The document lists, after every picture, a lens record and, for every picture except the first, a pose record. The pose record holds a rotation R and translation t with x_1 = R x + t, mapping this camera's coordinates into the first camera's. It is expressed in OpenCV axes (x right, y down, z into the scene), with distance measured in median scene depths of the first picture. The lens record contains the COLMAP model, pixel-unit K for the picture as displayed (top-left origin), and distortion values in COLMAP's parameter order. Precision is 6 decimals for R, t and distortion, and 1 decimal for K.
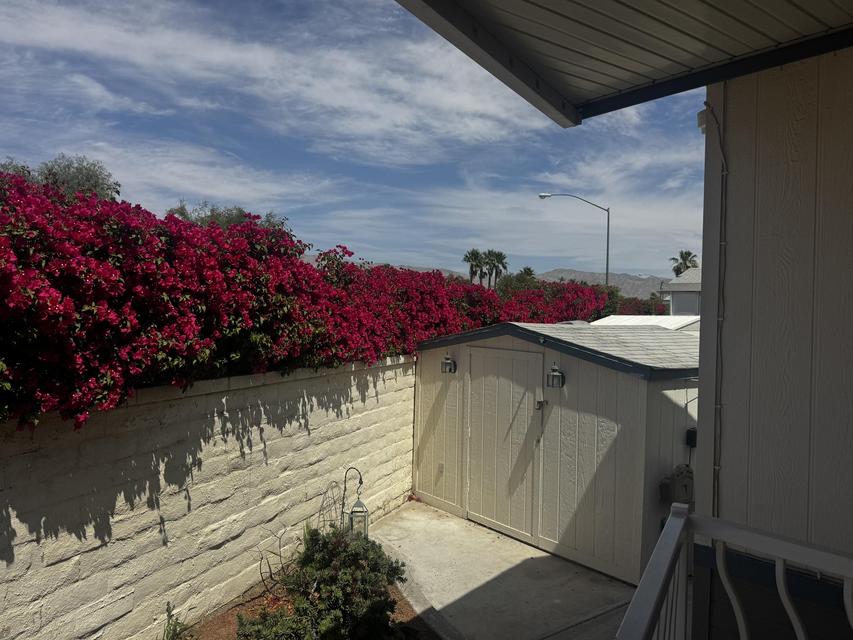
lens RADIAL K [[670.0, 0, 440.2], [0, 670.0, 300.2], [0, 0, 1]] dist [0.074759, -0.099436]
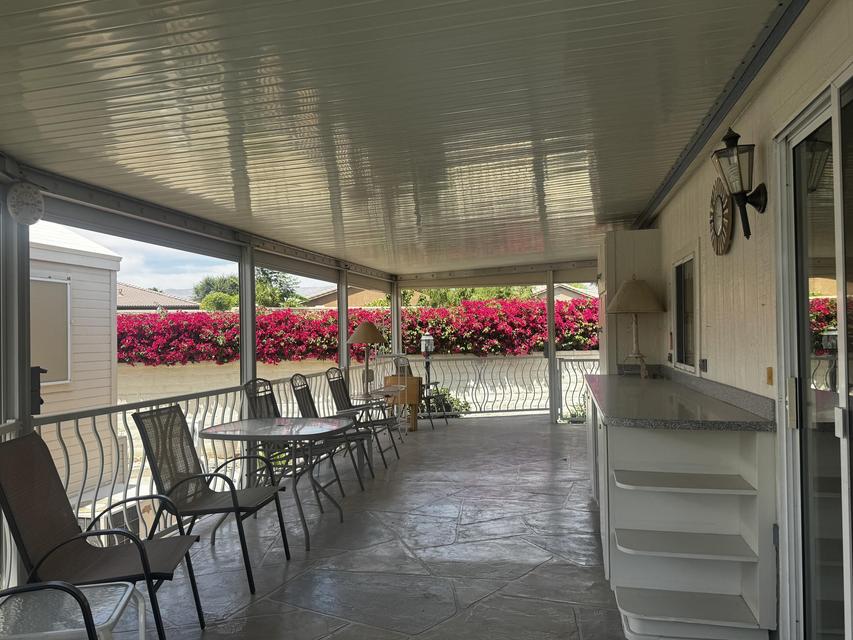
lens RADIAL K [[670.0, 0, 425.7], [0, 670.0, 321.2], [0, 0, 1]] dist [0.074759, -0.099436]
pose [[0.642483, -0.043760, -0.765049, 2.030604], [0.045176, 0.998795, -0.019192, 0.013134], [0.764967, -0.022231, 0.643686, -1.864321]]
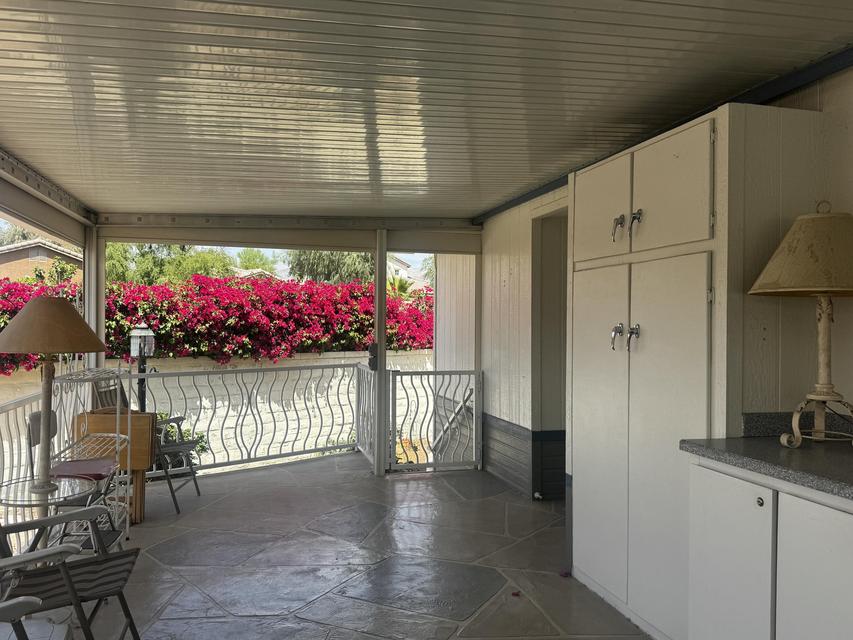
lens RADIAL K [[670.0, 0, 451.5], [0, 670.0, 320.4], [0, 0, 1]] dist [0.074759, -0.099436]
pose [[0.931568, -0.015802, -0.363222, 1.095524], [0.019540, 0.999787, 0.006619, 0.000707], [0.363041, -0.013263, 0.931679, -1.263970]]
